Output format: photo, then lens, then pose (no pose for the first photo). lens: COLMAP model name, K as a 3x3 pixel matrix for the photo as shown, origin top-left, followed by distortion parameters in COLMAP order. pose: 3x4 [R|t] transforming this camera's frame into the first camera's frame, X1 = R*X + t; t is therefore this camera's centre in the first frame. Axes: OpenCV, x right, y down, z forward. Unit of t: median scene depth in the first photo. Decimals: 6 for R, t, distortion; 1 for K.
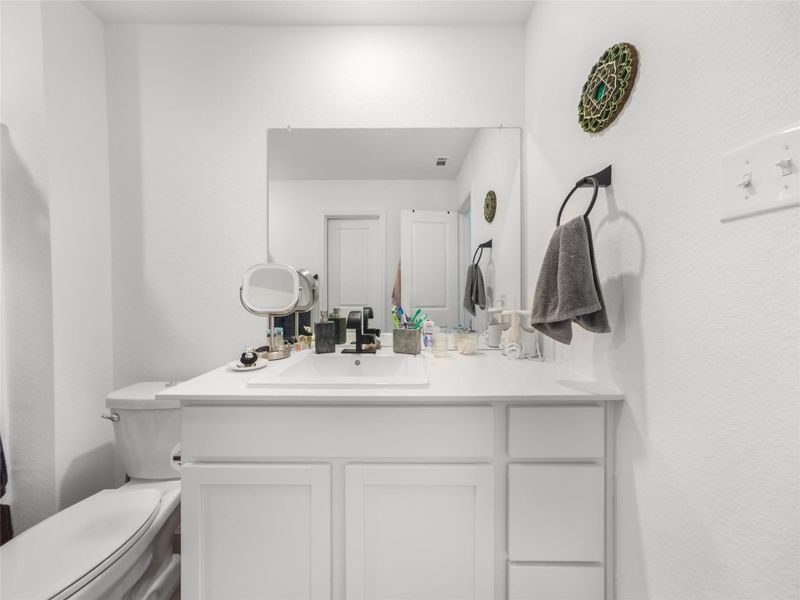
lens RADIAL K [[268.8, 0, 402.9], [0, 268.8, 295.9], [0, 0, 1]] dist [-0.005283, 0.002282]
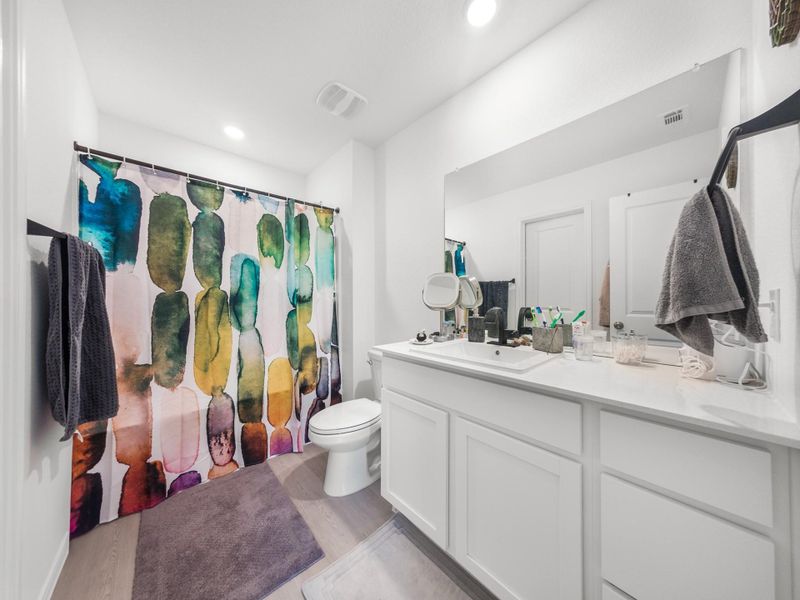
lens RADIAL K [[268.8, 0, 399.0], [0, 268.8, 298.7], [0, 0, 1]] dist [-0.005283, 0.002282]
pose [[0.675373, 0.000580, -0.737476, 0.399486], [-0.009093, 0.999930, -0.007540, 0.025089], [0.737420, 0.011798, 0.675331, -0.106375]]
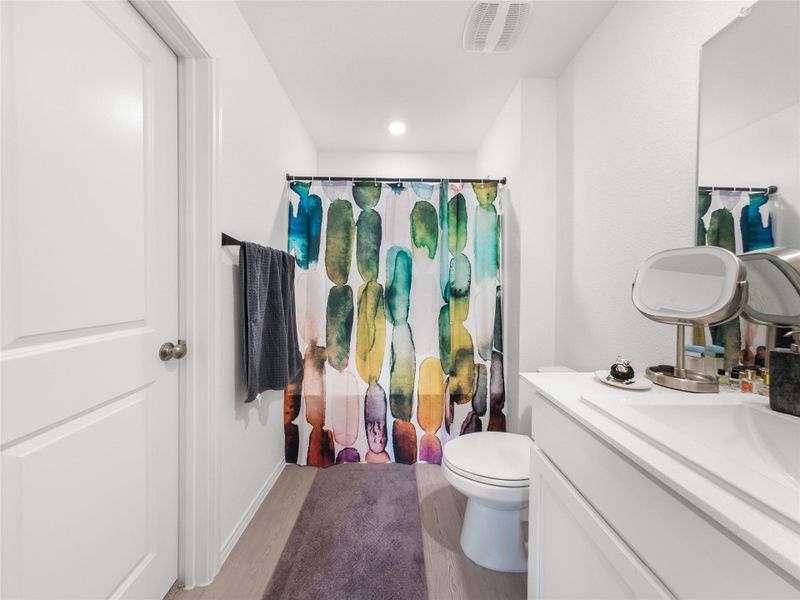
lens RADIAL K [[268.8, 0, 402.8], [0, 268.8, 291.6], [0, 0, 1]] dist [-0.005283, 0.002282]
pose [[0.032583, 0.013831, -0.999373, 0.169305], [-0.021119, 0.999691, 0.013147, -0.003307], [0.999246, 0.020677, 0.032865, 0.277542]]
